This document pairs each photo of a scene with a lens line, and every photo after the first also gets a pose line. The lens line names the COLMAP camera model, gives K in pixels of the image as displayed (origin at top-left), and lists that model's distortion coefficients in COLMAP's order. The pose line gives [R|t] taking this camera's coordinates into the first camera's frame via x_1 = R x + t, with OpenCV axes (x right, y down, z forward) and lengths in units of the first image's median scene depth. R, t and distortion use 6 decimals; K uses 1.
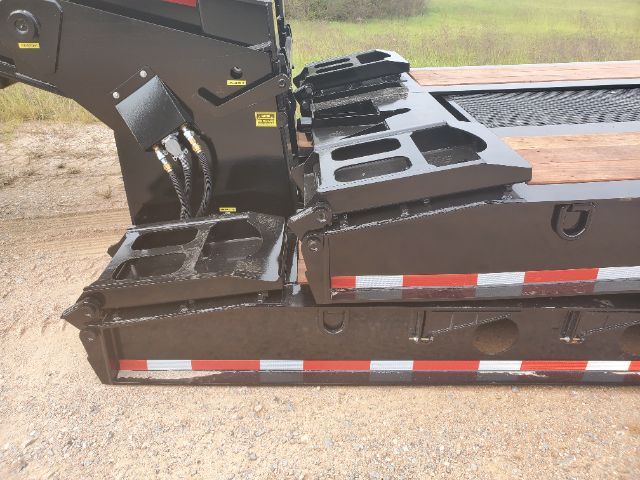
lens RADIAL K [[475.5, 0, 320.0], [0, 475.5, 240.0], [0, 0, 1]] dist [0.006704, -0.004083]
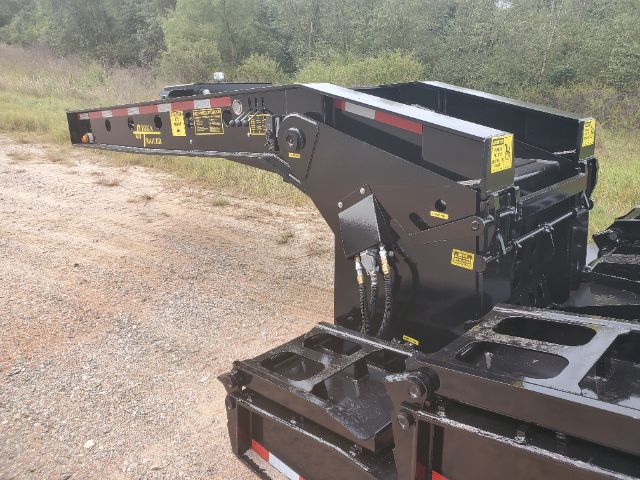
lens RADIAL K [[475.5, 0, 320.0], [0, 475.5, 240.0], [0, 0, 1]] dist [0.006704, -0.004083]
pose [[0.722649, 0.223161, -0.654200, 0.273217], [-0.359769, 0.929578, -0.080313, -0.123806], [0.590208, 0.293399, 0.752045, 0.172537]]
